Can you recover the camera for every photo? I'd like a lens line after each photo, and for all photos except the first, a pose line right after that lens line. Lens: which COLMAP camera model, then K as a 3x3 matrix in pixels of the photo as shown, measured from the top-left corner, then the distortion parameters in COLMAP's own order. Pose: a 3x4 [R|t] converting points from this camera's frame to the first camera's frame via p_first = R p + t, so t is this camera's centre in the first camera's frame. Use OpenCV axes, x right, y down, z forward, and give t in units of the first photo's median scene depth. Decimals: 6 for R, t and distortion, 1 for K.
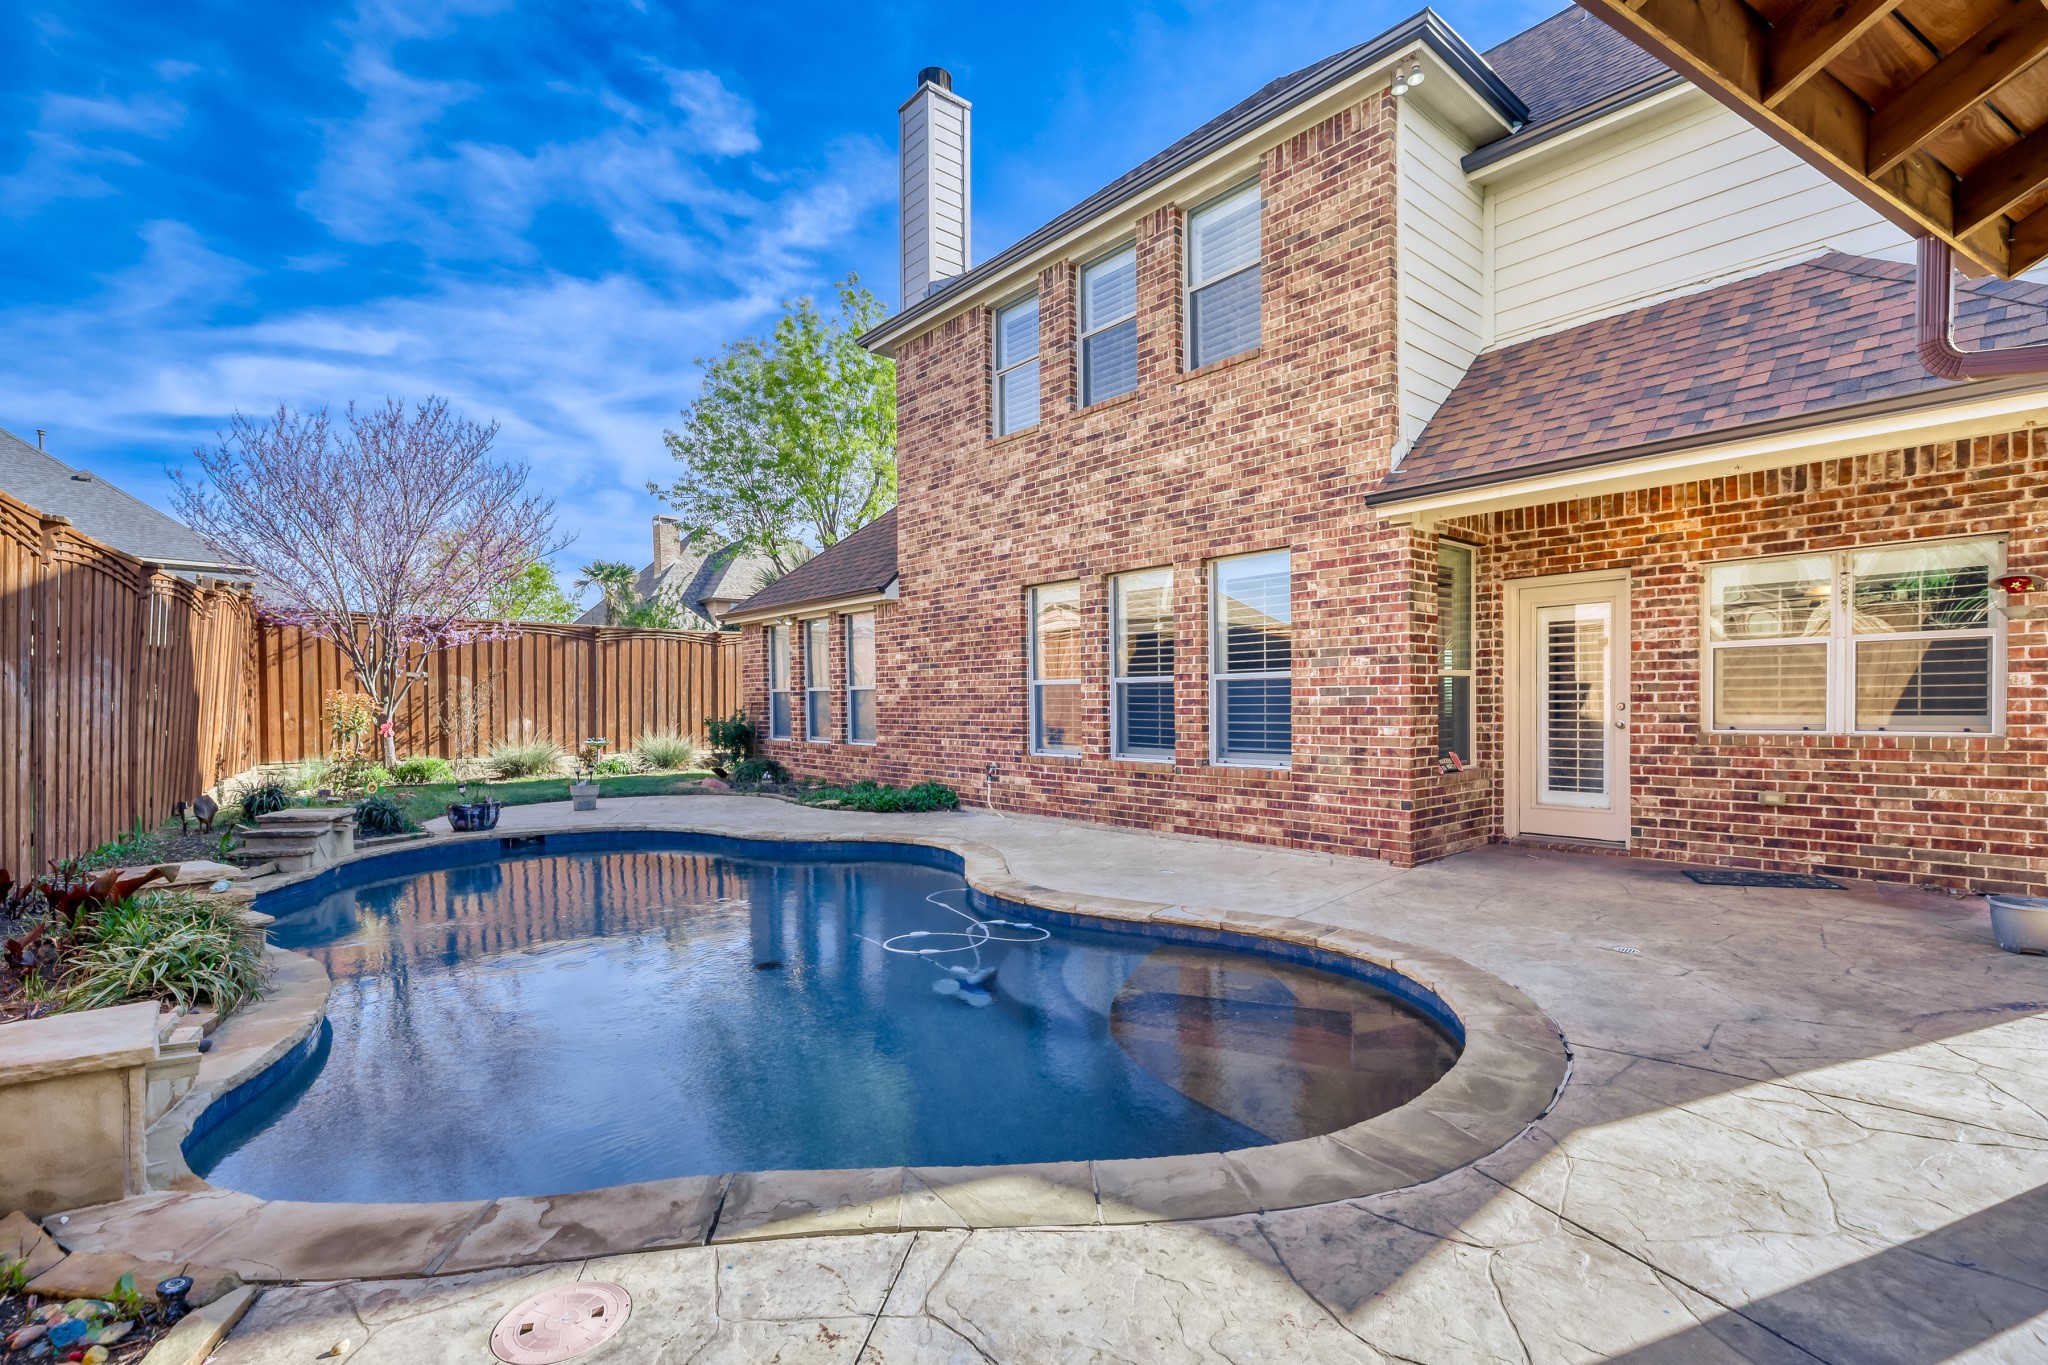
lens RADIAL K [[943.5, 0, 1030.0], [0, 943.5, 695.5], [0, 0, 1]] dist [-0.003797, -0.000450]
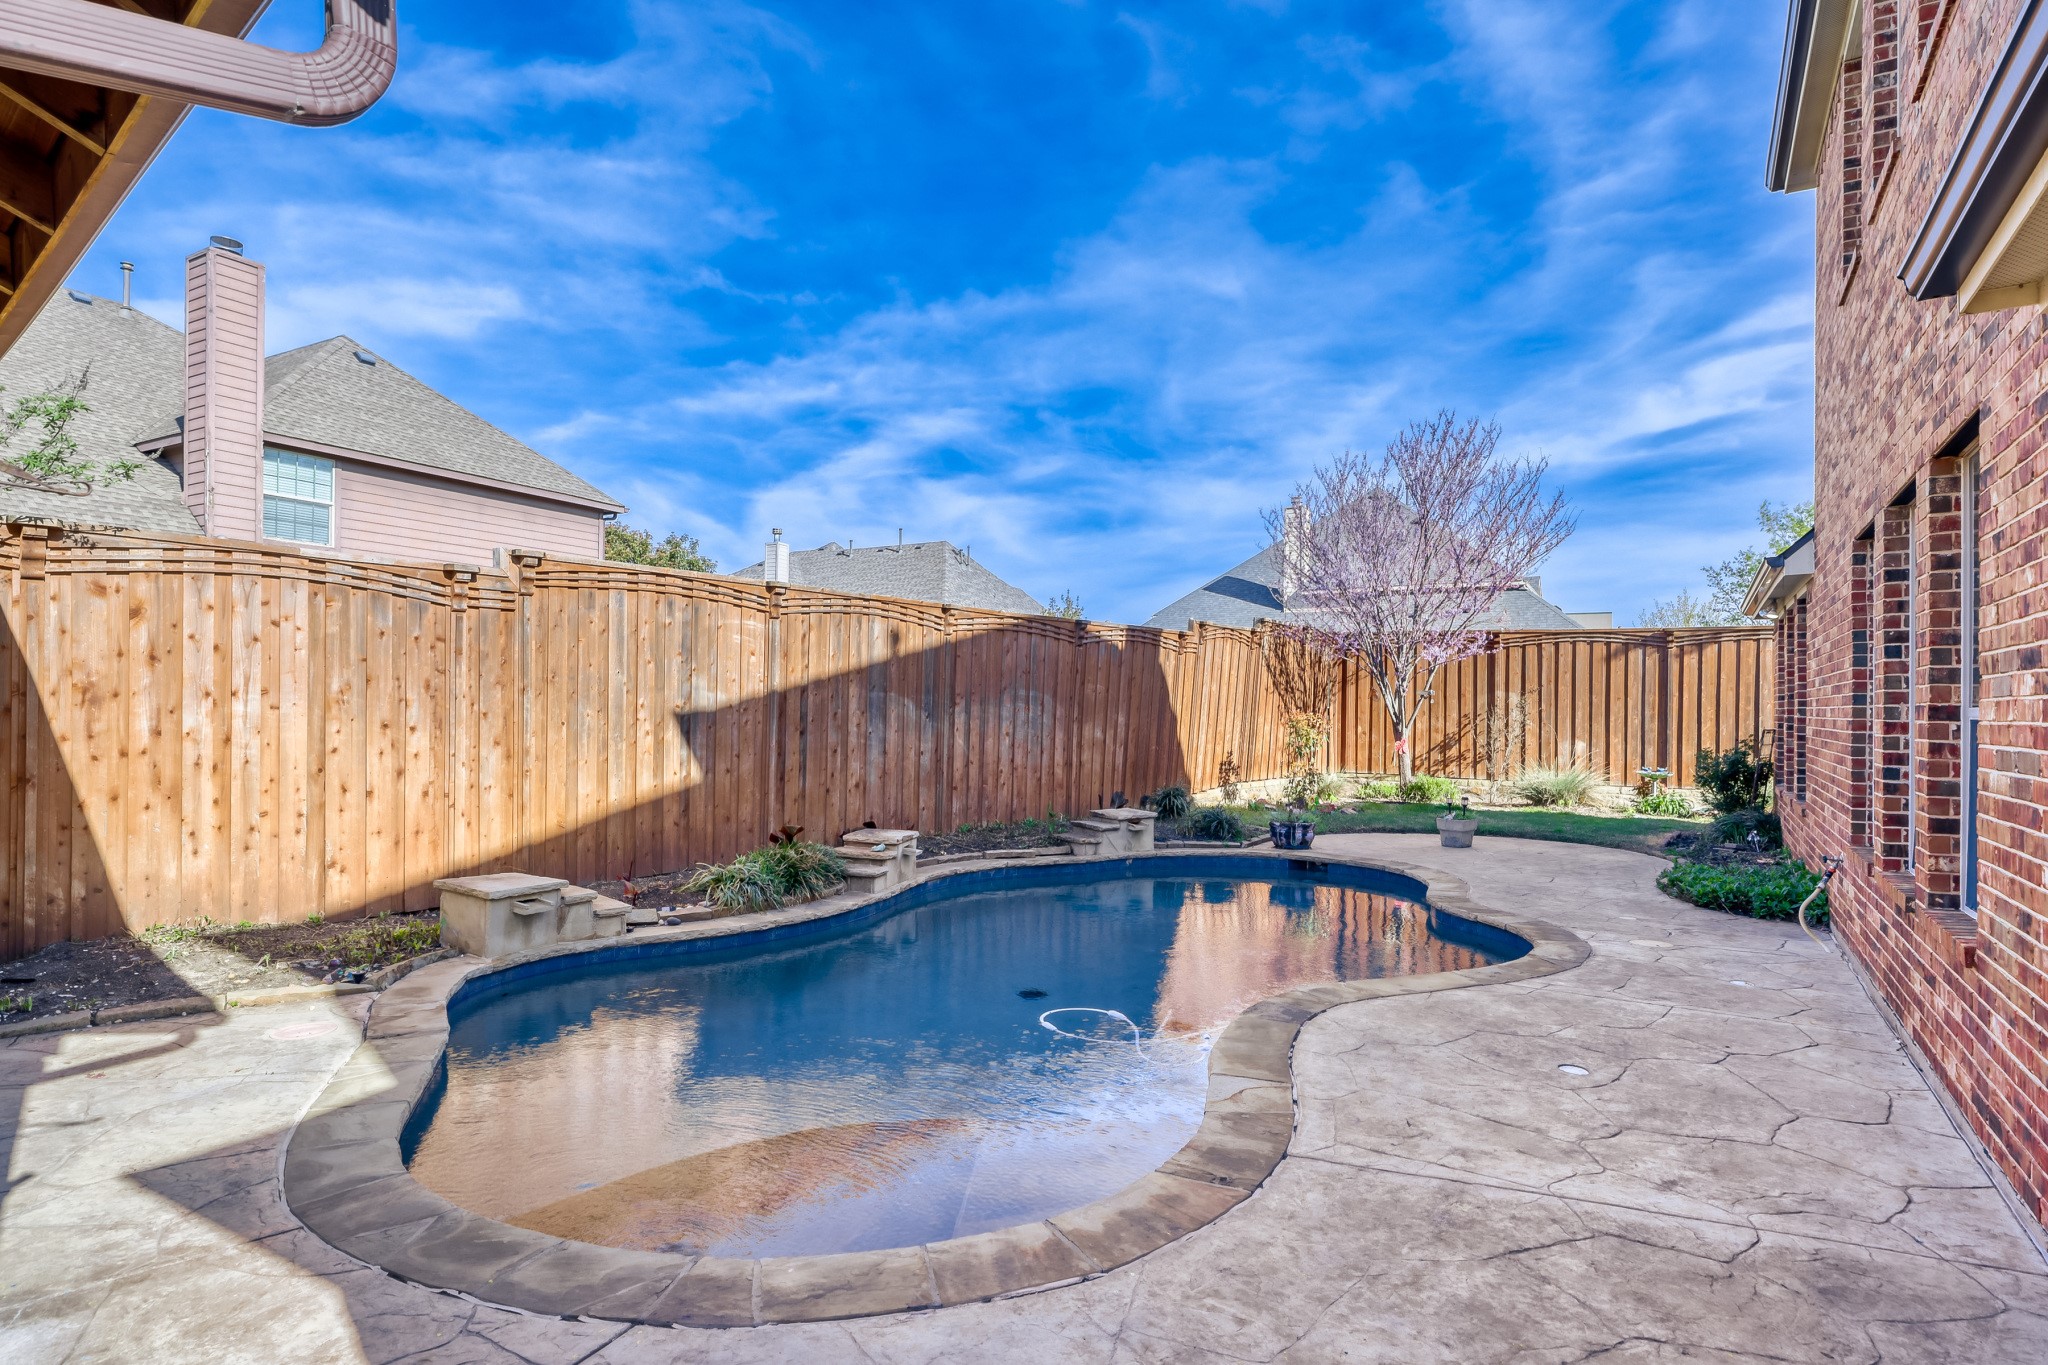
lens RADIAL K [[1100.9, 0, 1038.2], [0, 1100.9, 692.9], [0, 0, 1]] dist [0.003396, 0.001778]
pose [[0.306284, 0.000228, -0.951940, 0.439332], [-0.005681, 0.999983, -0.001589, -0.023096], [0.951923, 0.005894, 0.306280, 0.325342]]
